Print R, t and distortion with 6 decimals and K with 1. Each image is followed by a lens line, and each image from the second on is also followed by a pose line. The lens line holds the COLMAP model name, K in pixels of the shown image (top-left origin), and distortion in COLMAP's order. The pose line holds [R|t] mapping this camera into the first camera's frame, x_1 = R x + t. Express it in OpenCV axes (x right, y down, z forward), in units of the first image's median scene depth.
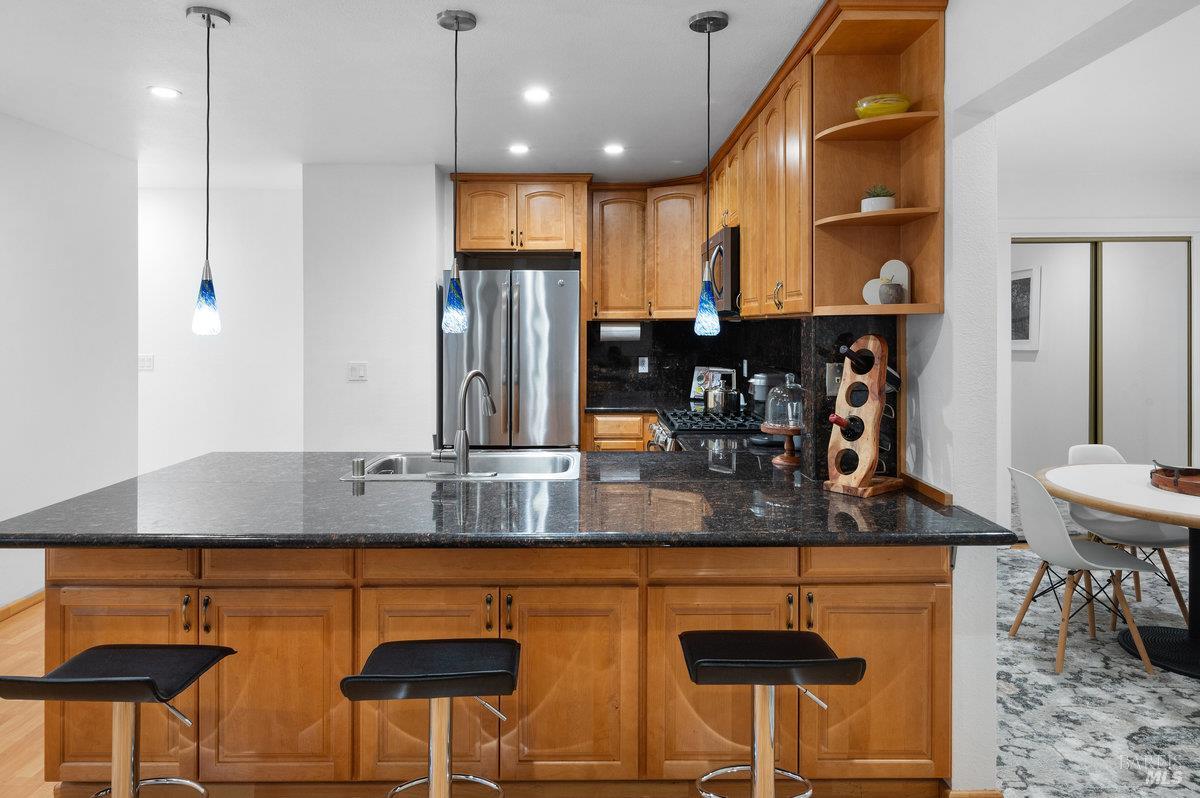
lens RADIAL K [[737.5, 0, 589.9], [0, 737.5, 338.9], [0, 0, 1]] dist [0.001341, -0.000513]
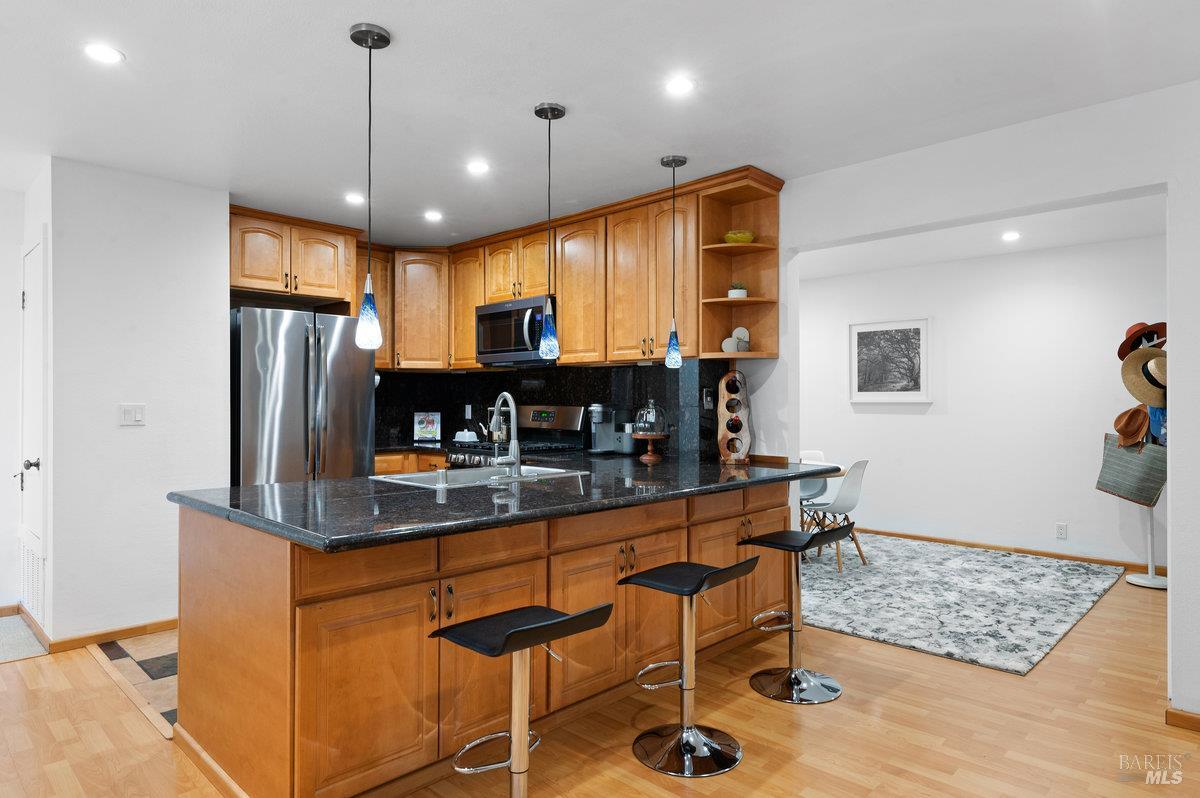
lens RADIAL K [[696.0, 0, 596.3], [0, 696.0, 400.7], [0, 0, 1]] dist [0.001289, 0.000517]
pose [[0.707194, 0.002606, 0.707014, -0.919490], [0.008421, 0.999891, -0.012109, 0.075841], [-0.706969, 0.014517, 0.707096, 0.094920]]
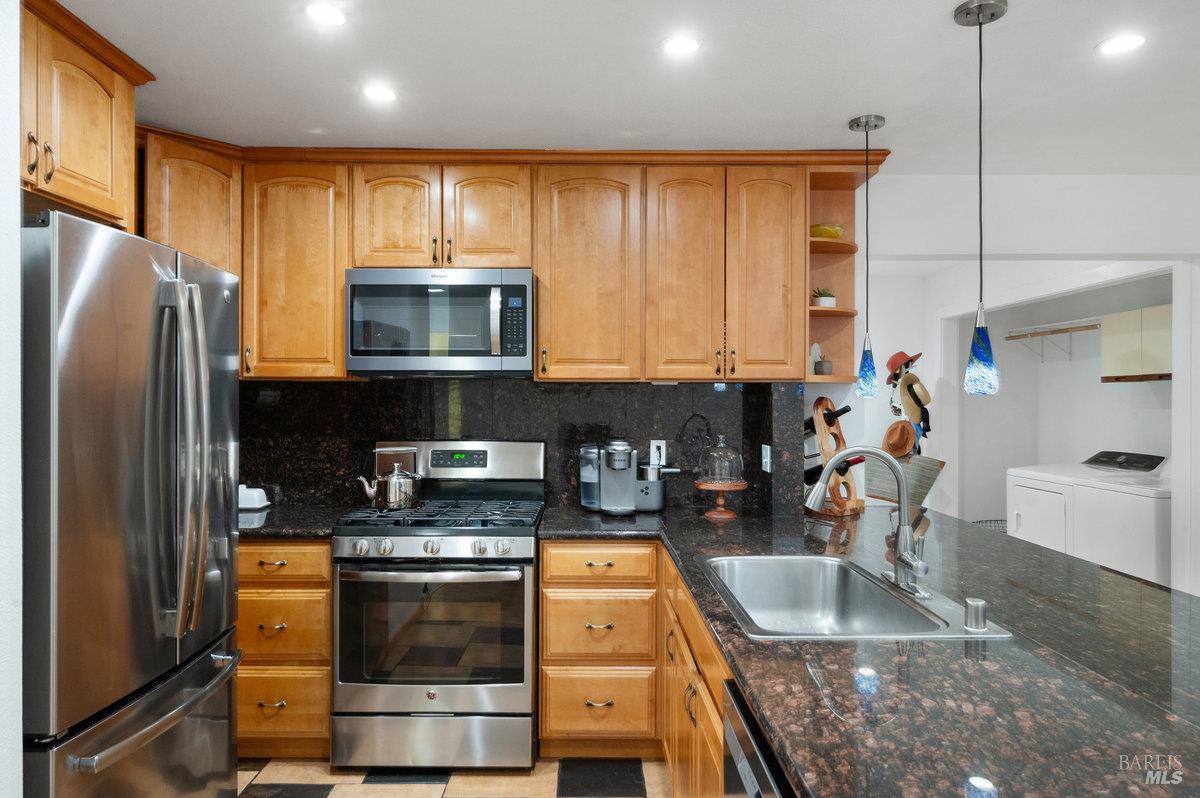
lens RADIAL K [[746.4, 0, 598.8], [0, 746.4, 394.6], [0, 0, 1]] dist [-0.005454, -0.000270]
pose [[0.008899, 0.007464, 0.999933, -0.947798], [0.012236, 0.999896, -0.007572, -0.005342], [-0.999886, 0.012302, 0.008807, 1.337187]]
